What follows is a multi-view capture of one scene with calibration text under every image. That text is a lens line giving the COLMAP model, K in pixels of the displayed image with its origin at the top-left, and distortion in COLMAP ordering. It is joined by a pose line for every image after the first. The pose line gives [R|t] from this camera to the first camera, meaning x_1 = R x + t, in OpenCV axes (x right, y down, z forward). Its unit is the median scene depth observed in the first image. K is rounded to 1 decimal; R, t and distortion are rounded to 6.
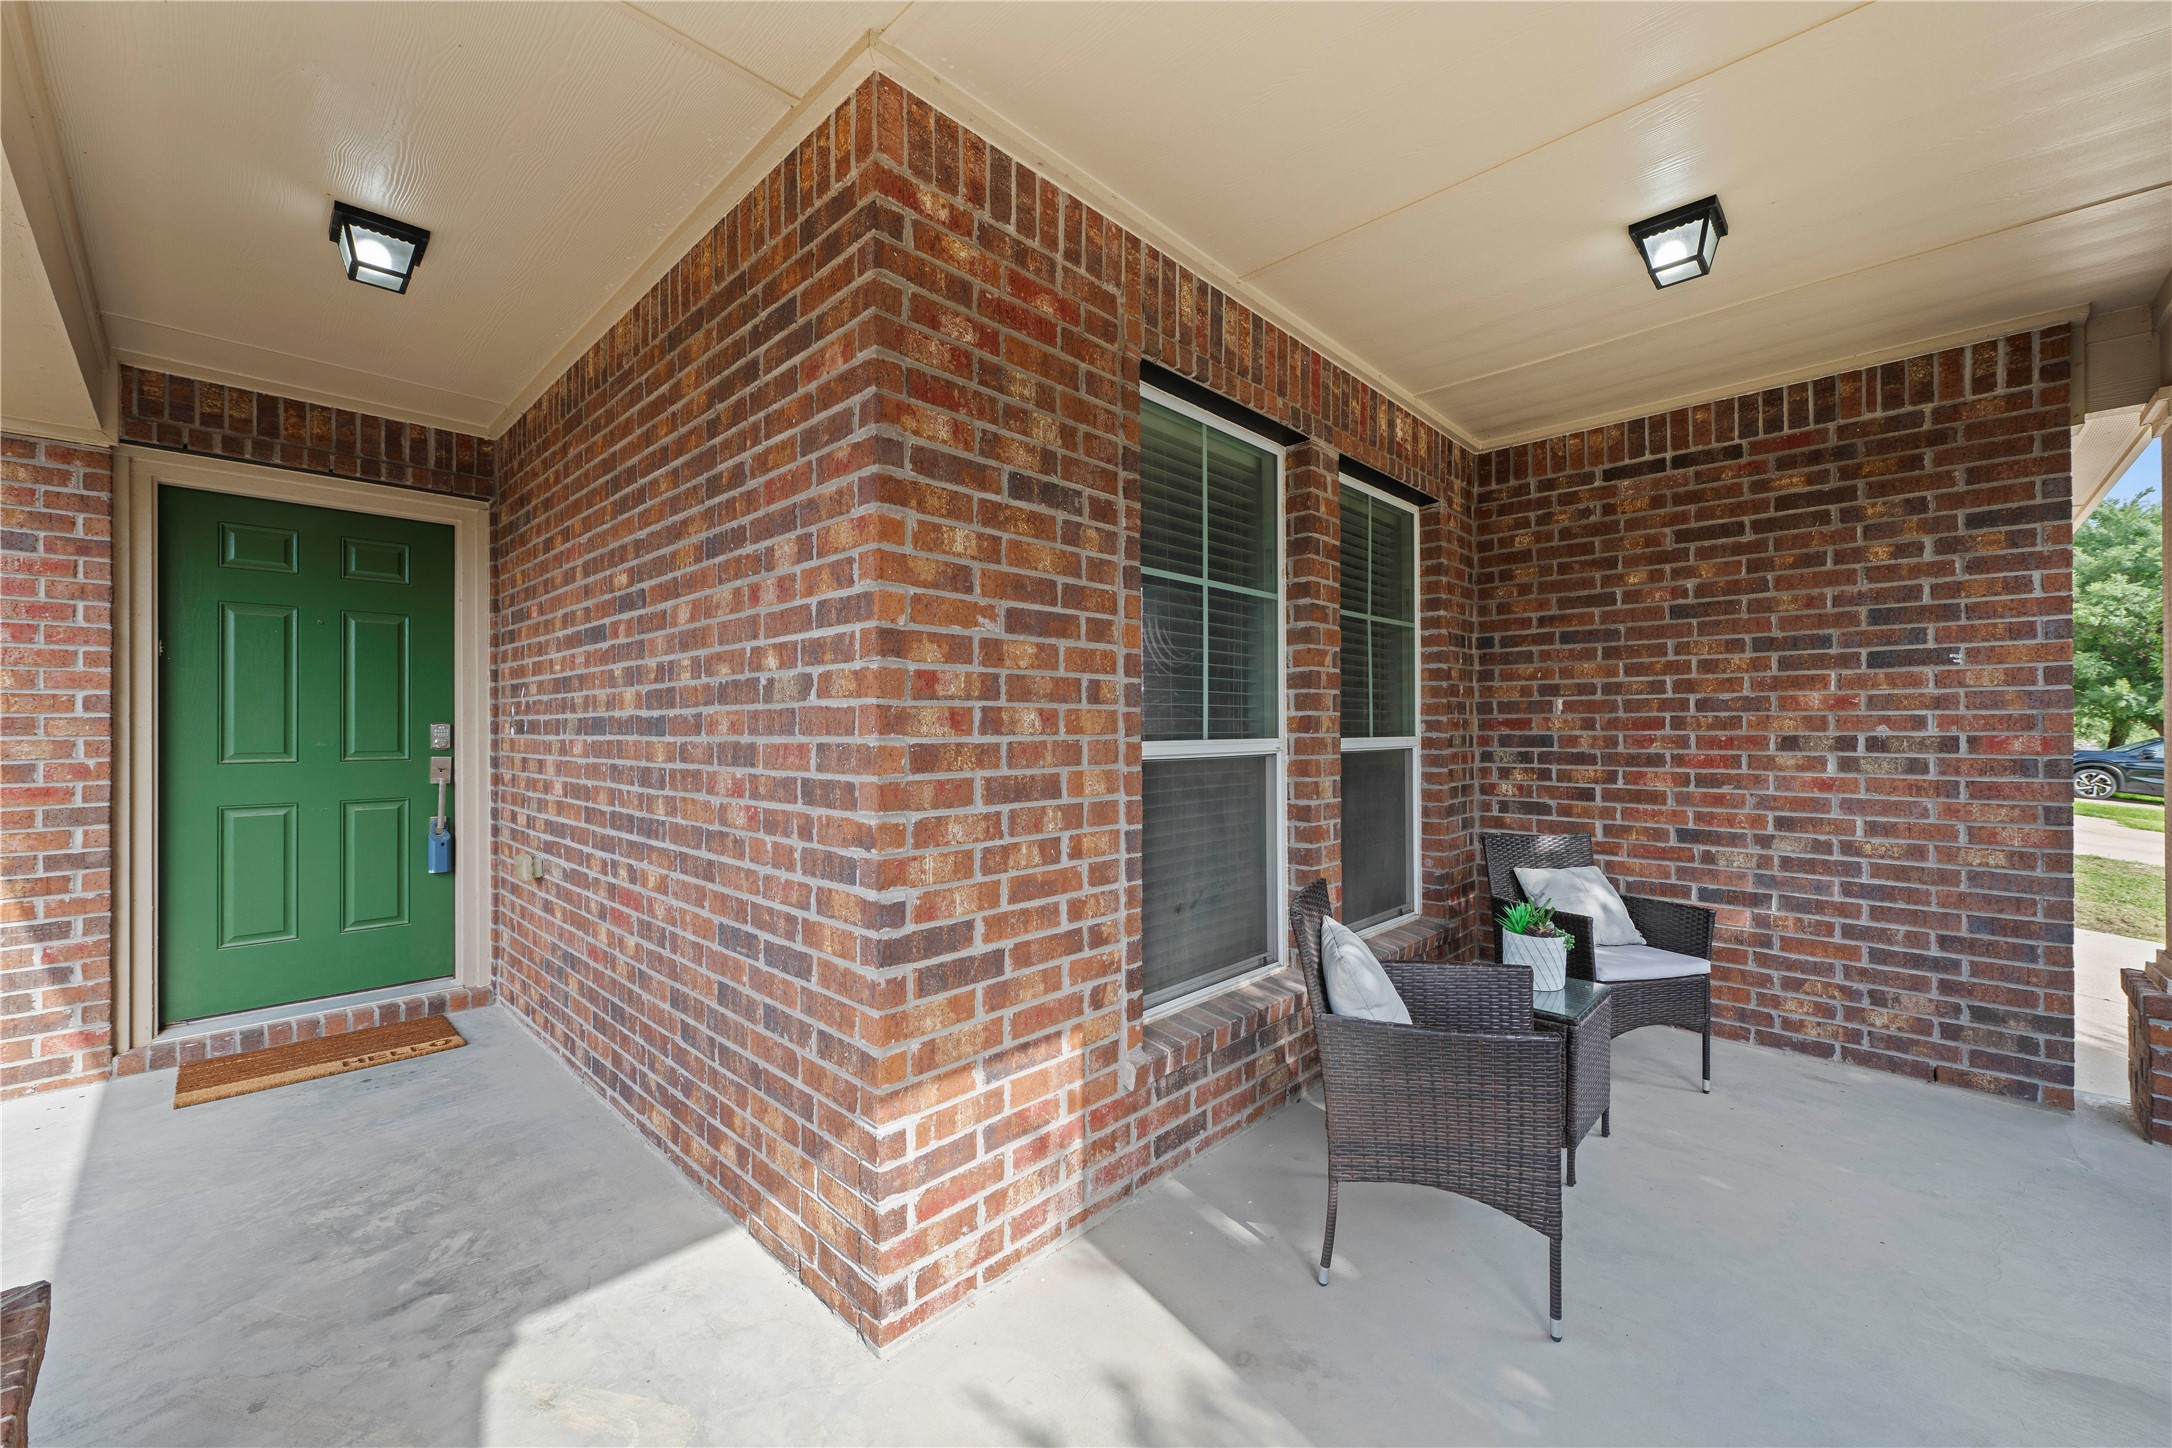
lens RADIAL K [[858.8, 0, 1103.2], [0, 858.8, 725.4], [0, 0, 1]] dist [-0.003228, 0.000222]
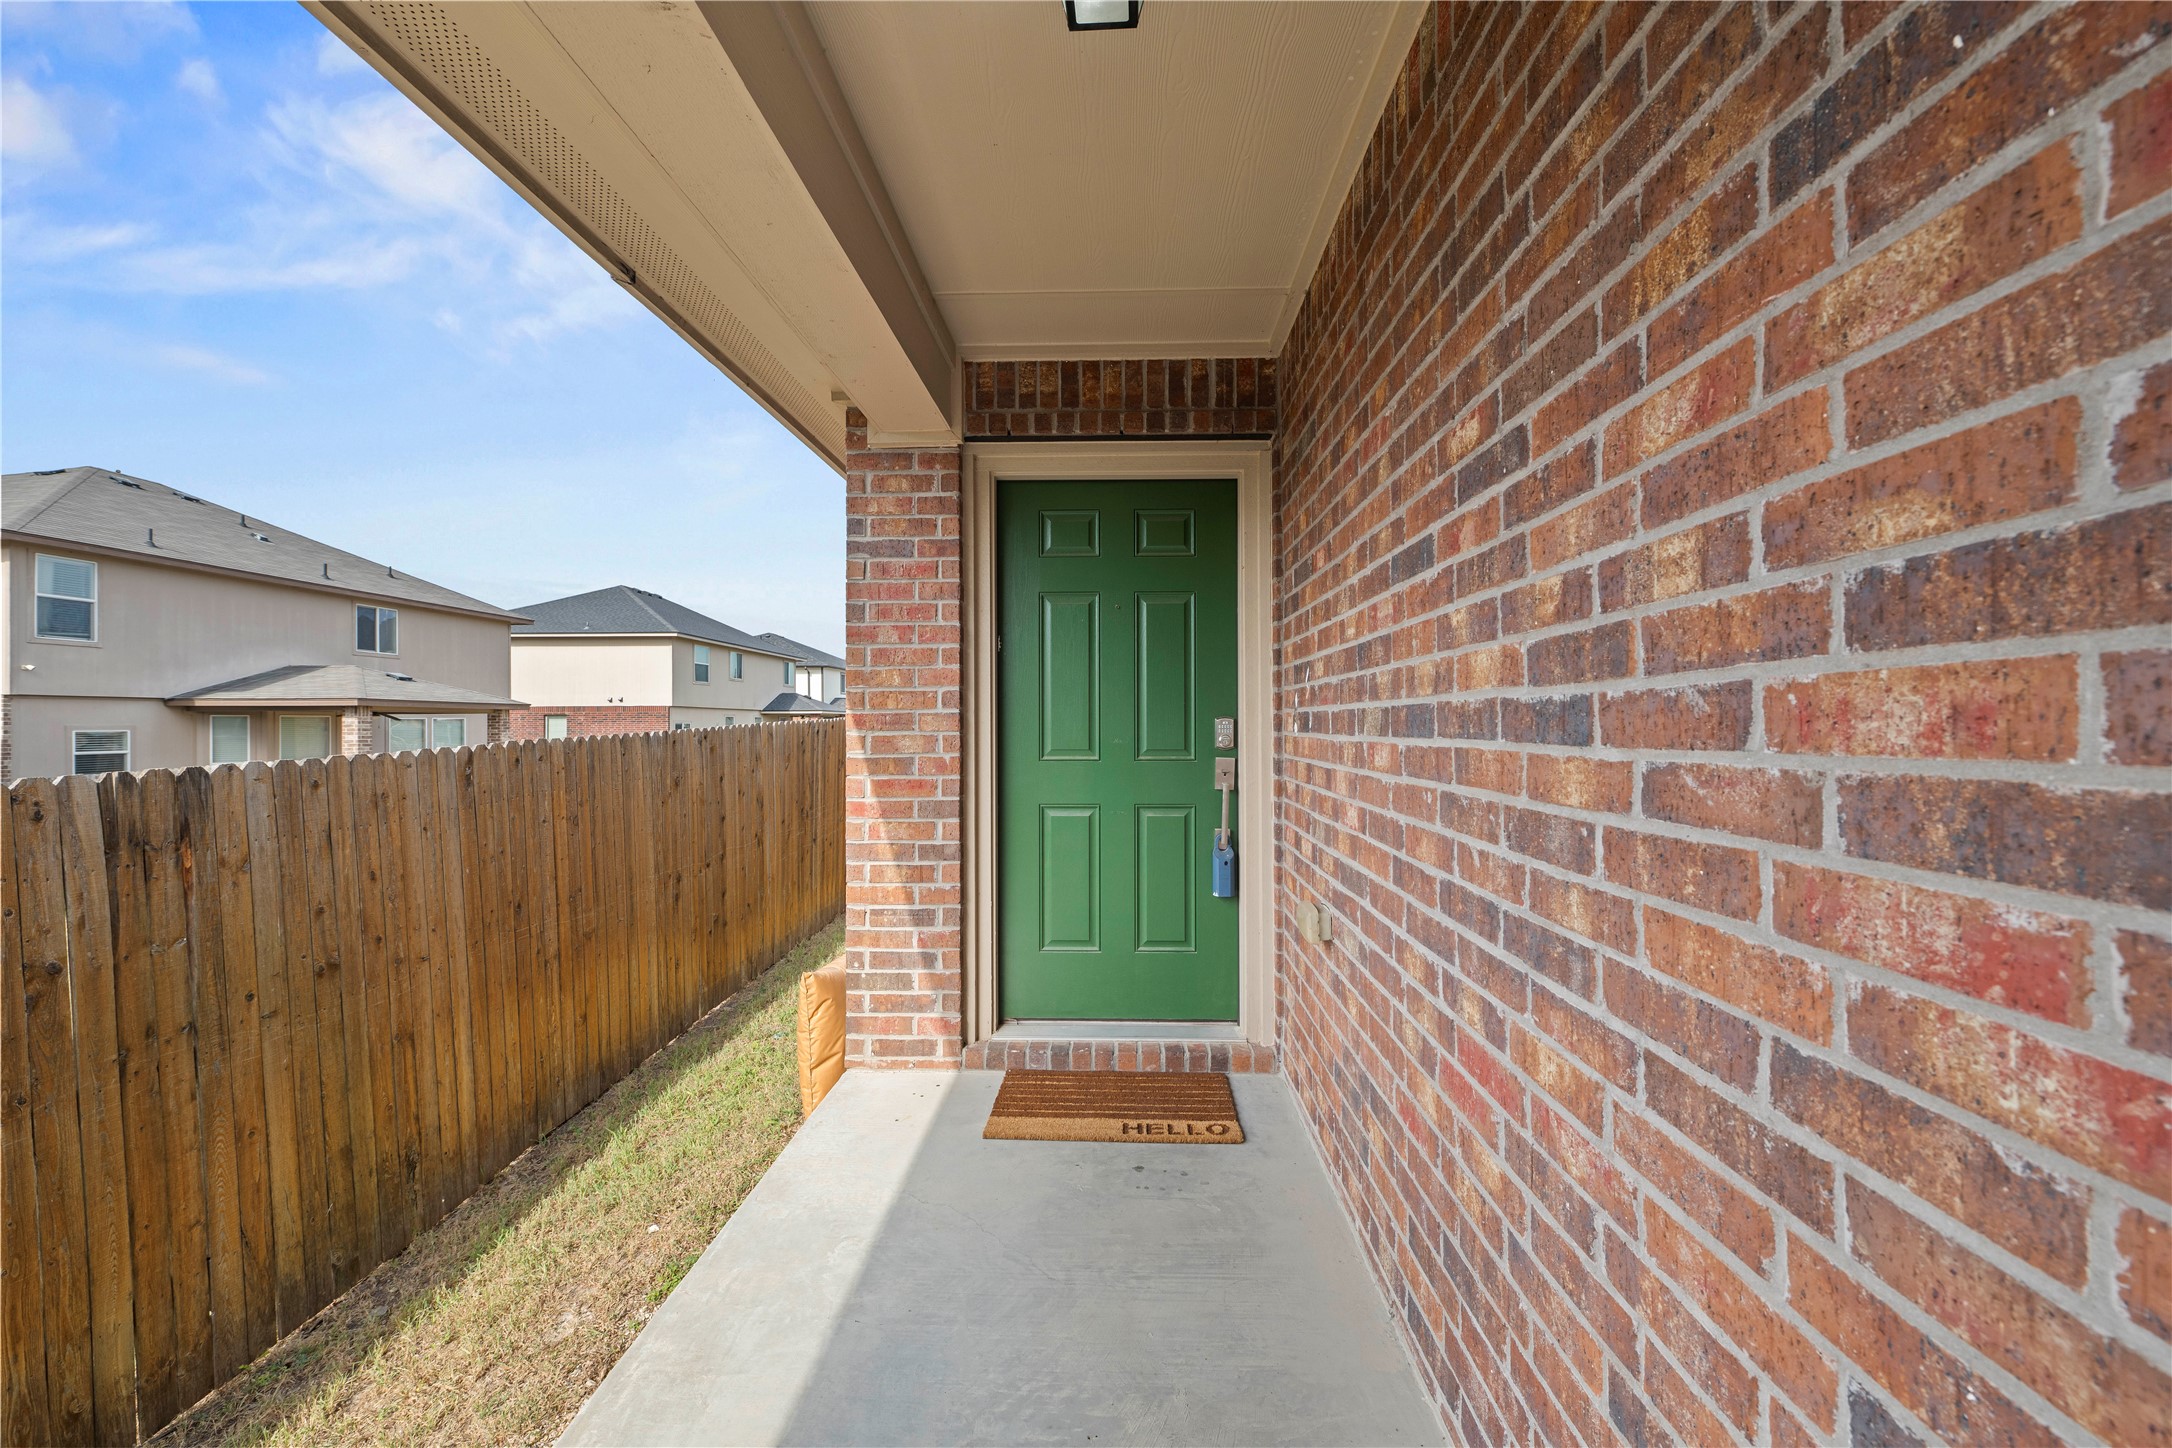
lens RADIAL K [[858.8, 0, 1095.7], [0, 858.8, 723.0], [0, 0, 1]] dist [-0.003228, 0.000222]
pose [[0.664507, 0.000370, -0.747282, -0.281851], [0.003316, 0.999989, 0.003443, -0.000560], [0.747274, -0.004766, 0.664498, 0.427215]]
